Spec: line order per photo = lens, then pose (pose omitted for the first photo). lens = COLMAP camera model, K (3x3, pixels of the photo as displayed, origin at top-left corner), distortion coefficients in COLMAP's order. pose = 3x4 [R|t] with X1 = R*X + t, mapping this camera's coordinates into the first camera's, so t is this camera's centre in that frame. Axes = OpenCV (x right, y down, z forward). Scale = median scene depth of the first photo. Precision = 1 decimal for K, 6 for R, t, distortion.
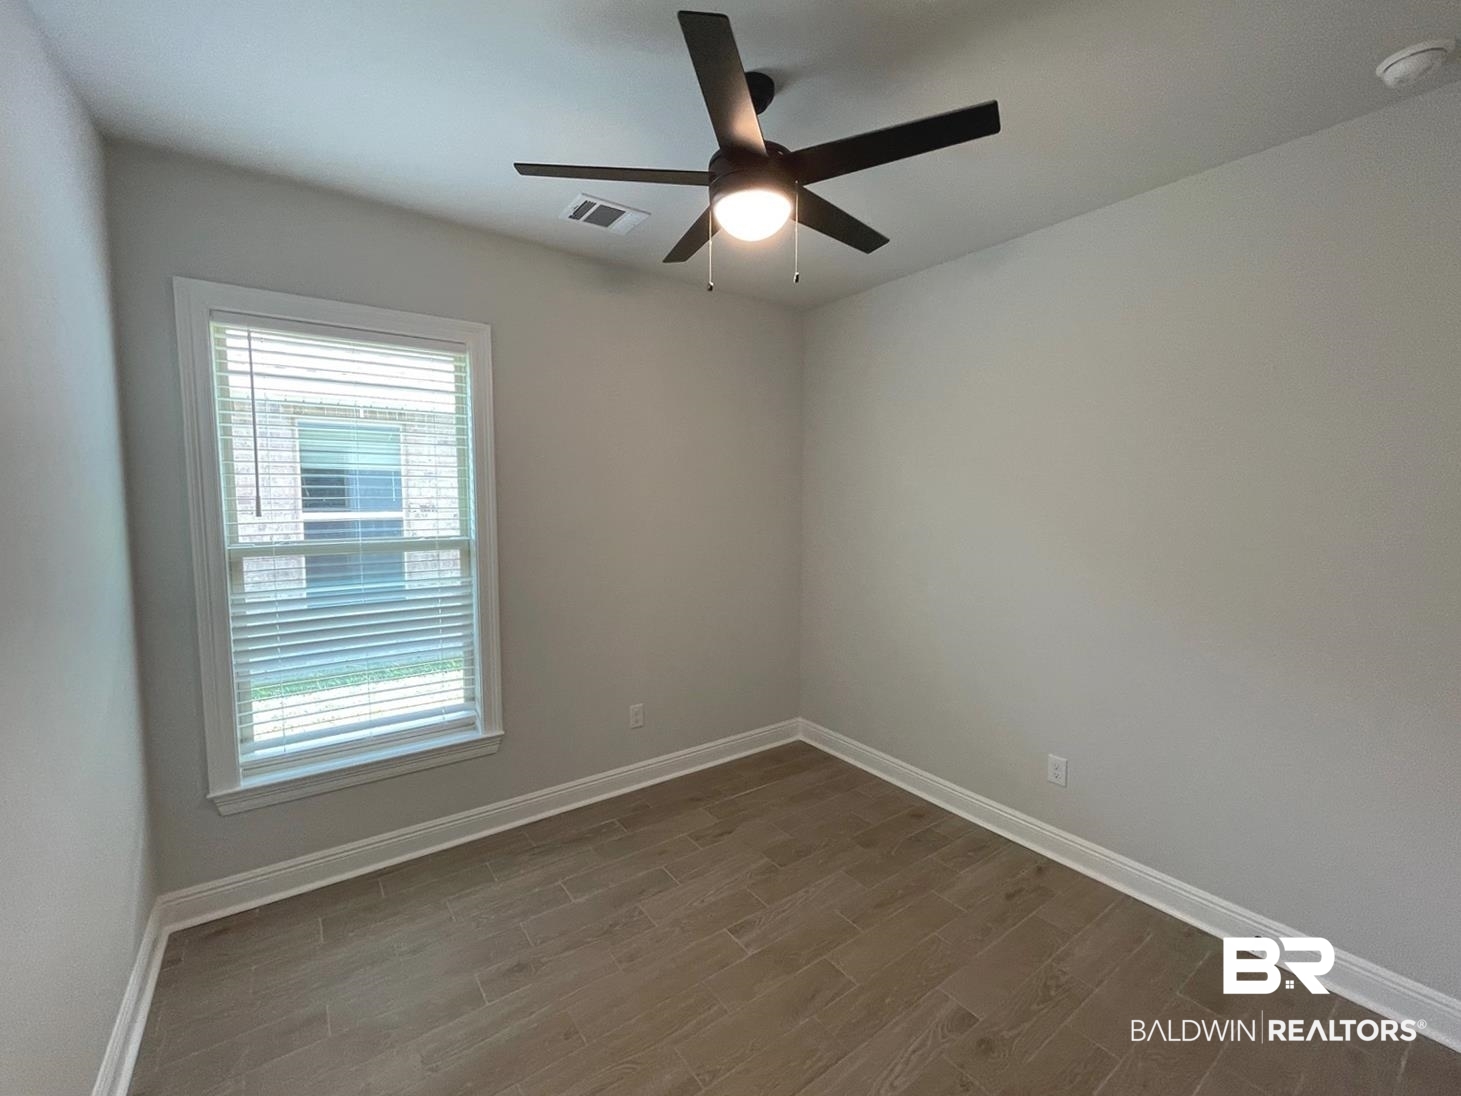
lens RADIAL K [[600.7, 0, 733.1], [0, 600.7, 552.3], [0, 0, 1]] dist [0.002393, -0.000119]
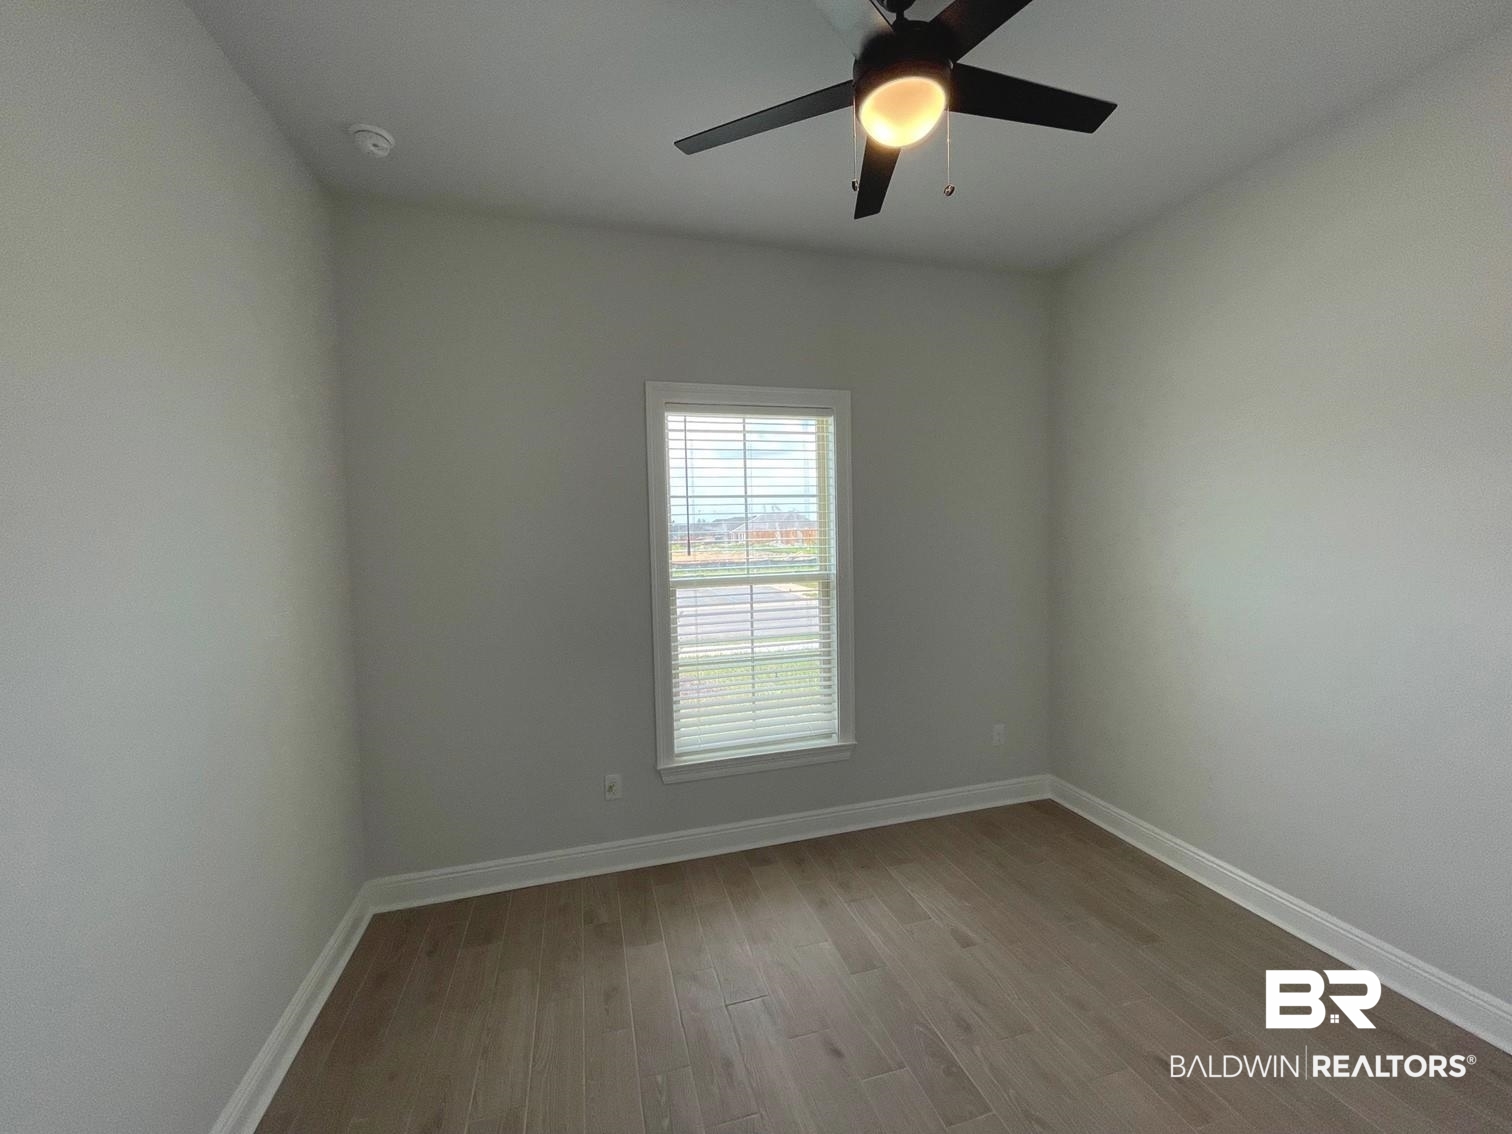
lens RADIAL K [[593.9, 0, 753.4], [0, 593.9, 576.4], [0, 0, 1]] dist [-0.000641, -0.000019]
pose [[0.941930, -0.004247, -0.335782, -0.194439], [-0.004177, 0.999694, -0.024363, 0.012800], [0.335783, 0.024351, 0.941625, -0.143263]]
